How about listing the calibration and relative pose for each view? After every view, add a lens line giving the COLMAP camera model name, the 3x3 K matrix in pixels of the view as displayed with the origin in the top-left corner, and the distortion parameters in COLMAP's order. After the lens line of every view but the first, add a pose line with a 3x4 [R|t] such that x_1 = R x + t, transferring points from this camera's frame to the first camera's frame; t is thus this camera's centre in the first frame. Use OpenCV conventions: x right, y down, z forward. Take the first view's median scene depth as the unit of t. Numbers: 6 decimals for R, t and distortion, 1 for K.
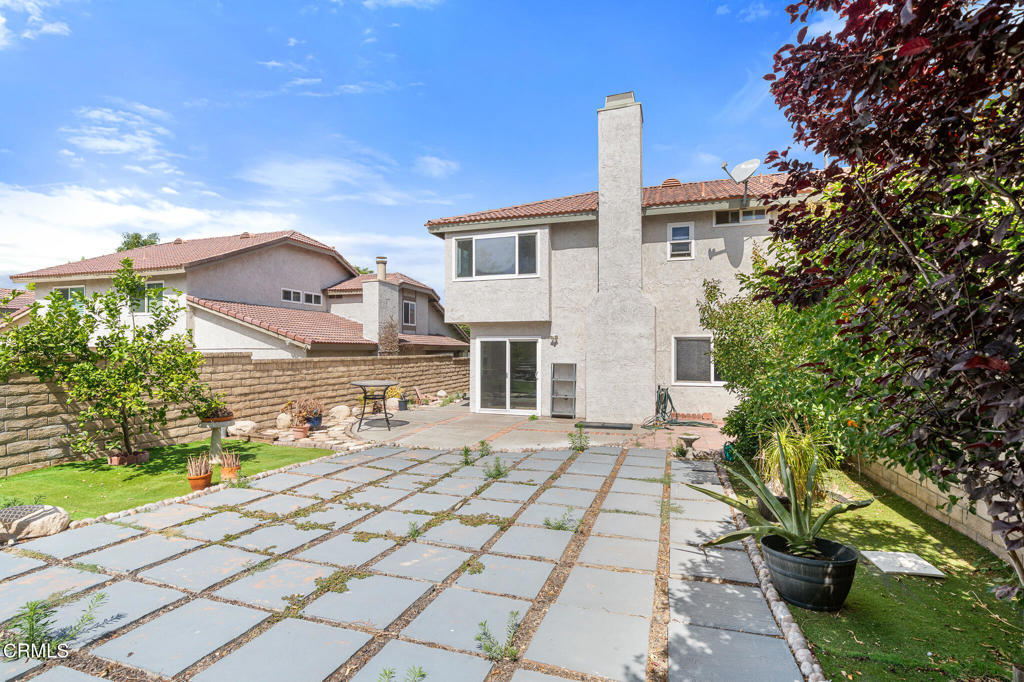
lens RADIAL K [[464.7, 0, 473.0], [0, 464.7, 349.6], [0, 0, 1]] dist [-0.003695, 0.001219]
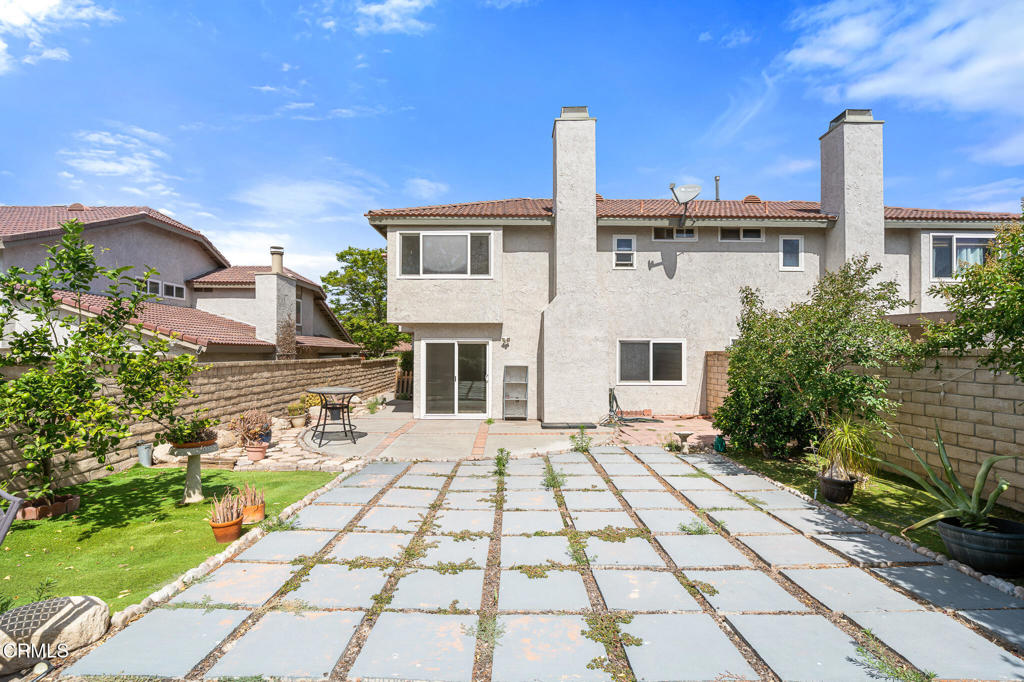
lens RADIAL K [[464.7, 0, 475.1], [0, 464.7, 349.7], [0, 0, 1]] dist [-0.003695, 0.001219]
pose [[0.948177, 0.001811, 0.317737, -0.229135], [-0.000222, 0.999987, -0.005037, 0.000182], [-0.317742, 0.004706, 0.948165, 0.084432]]
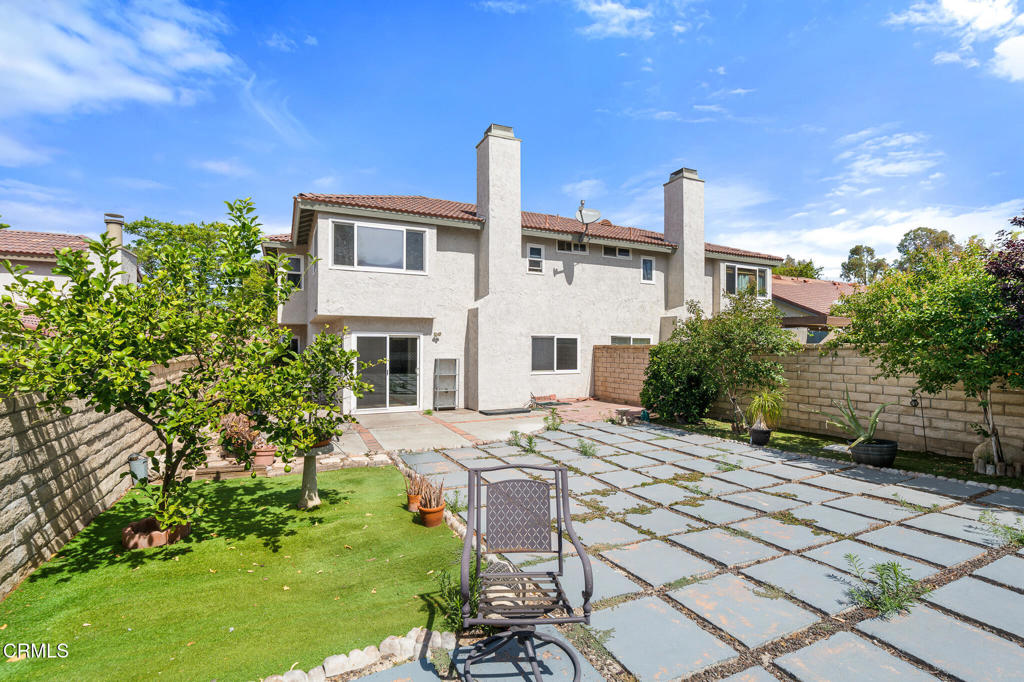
lens RADIAL K [[456.6, 0, 510.6], [0, 456.6, 344.7], [0, 0, 1]] dist [-0.003887, 0.000409]
pose [[0.727772, 0.001722, 0.685817, -0.512168], [-0.000838, 0.999998, -0.001622, -0.001000], [-0.685819, 0.000606, 0.727772, 0.172431]]
